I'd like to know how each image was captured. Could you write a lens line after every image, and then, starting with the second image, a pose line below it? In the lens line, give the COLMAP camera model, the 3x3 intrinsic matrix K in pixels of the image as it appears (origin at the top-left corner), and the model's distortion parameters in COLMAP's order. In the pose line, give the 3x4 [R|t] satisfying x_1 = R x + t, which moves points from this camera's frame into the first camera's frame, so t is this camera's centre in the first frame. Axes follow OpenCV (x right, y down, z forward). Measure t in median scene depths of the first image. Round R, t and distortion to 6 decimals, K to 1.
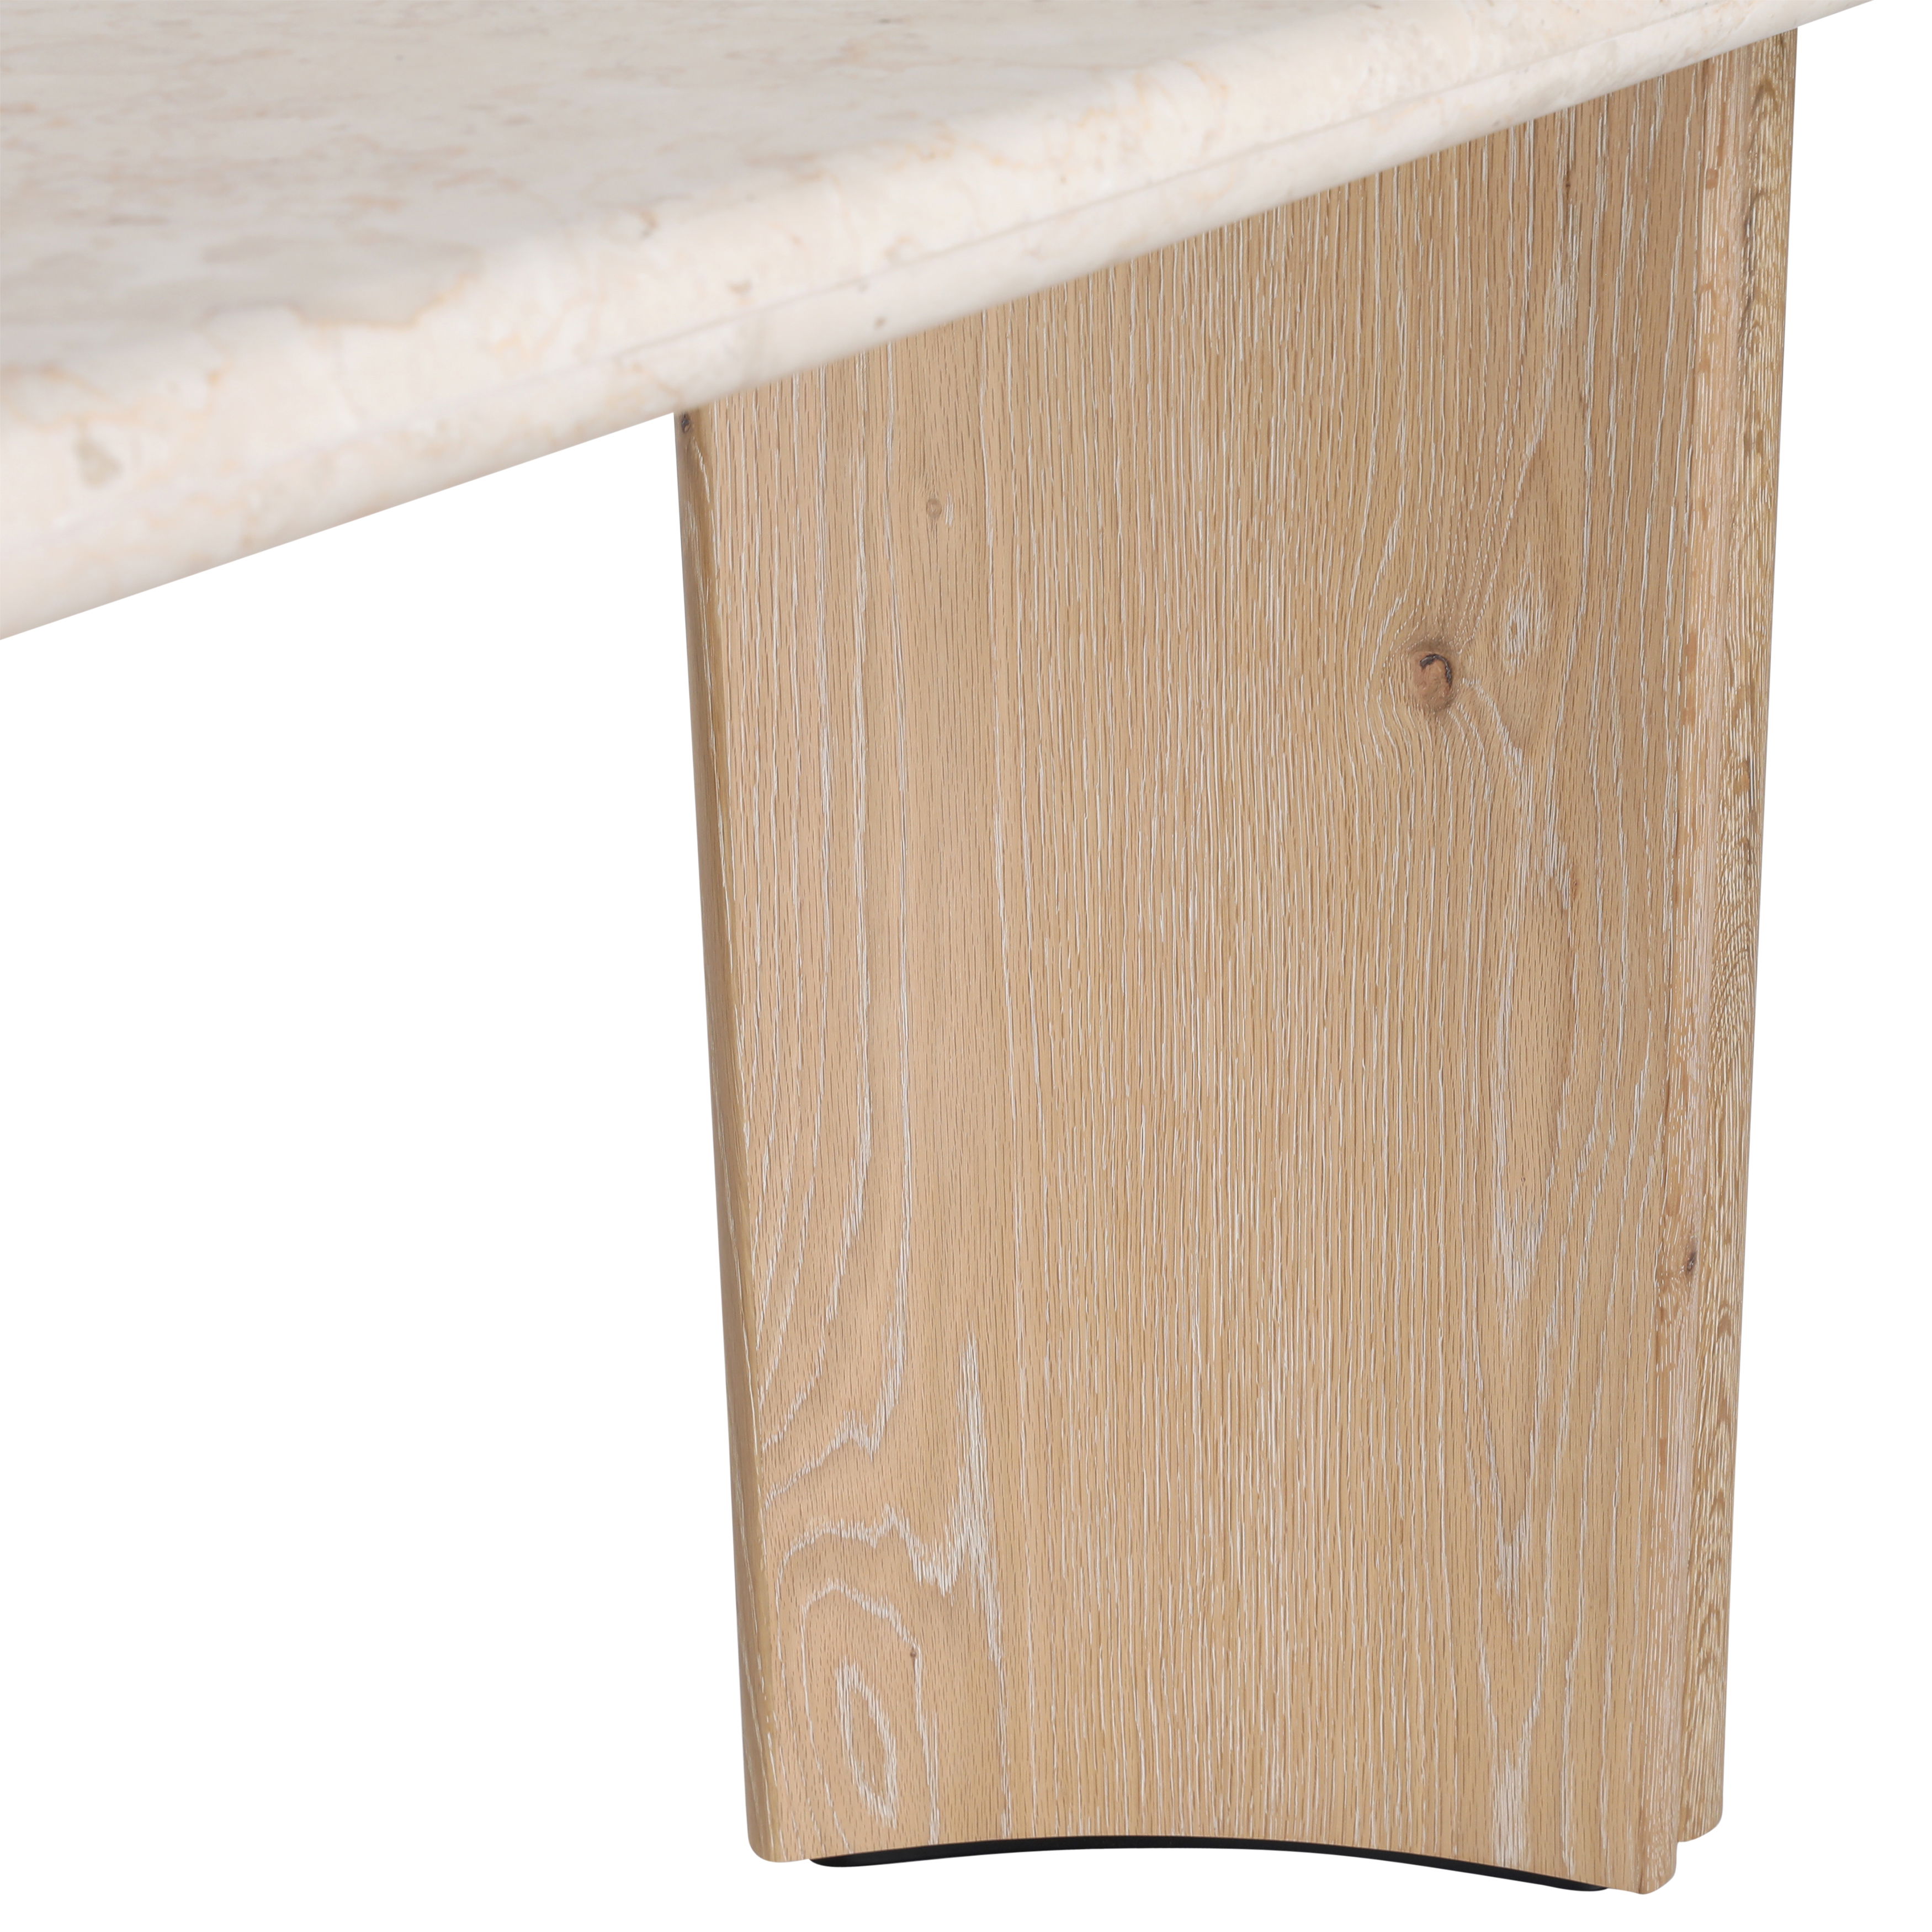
lens RADIAL K [[4126.9, 0, 966.7], [0, 4126.9, 1053.9], [0, 0, 1]] dist [0.034015, 0.249148]
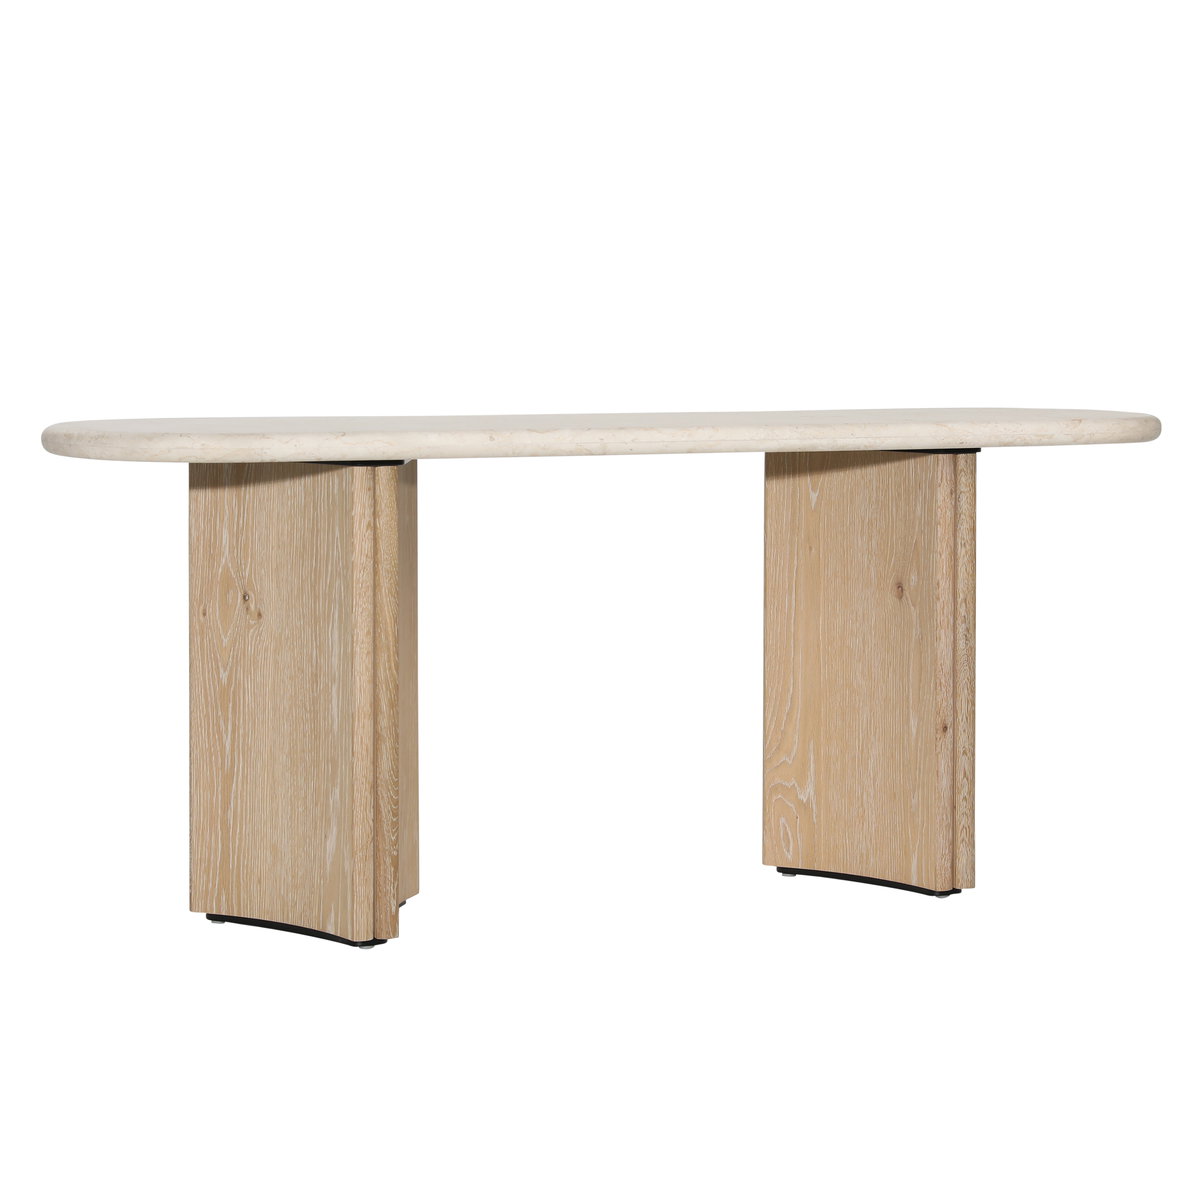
lens RADIAL K [[2957.8, 0, 600.0], [0, 2957.8, 600.0], [0, 0, 1]] dist [0.028828, -0.001829]
pose [[0.837278, 0.071327, -0.542105, 1.592378], [-0.222888, 0.949864, -0.219271, 0.704911], [0.499286, 0.304419, 0.811198, -1.819459]]
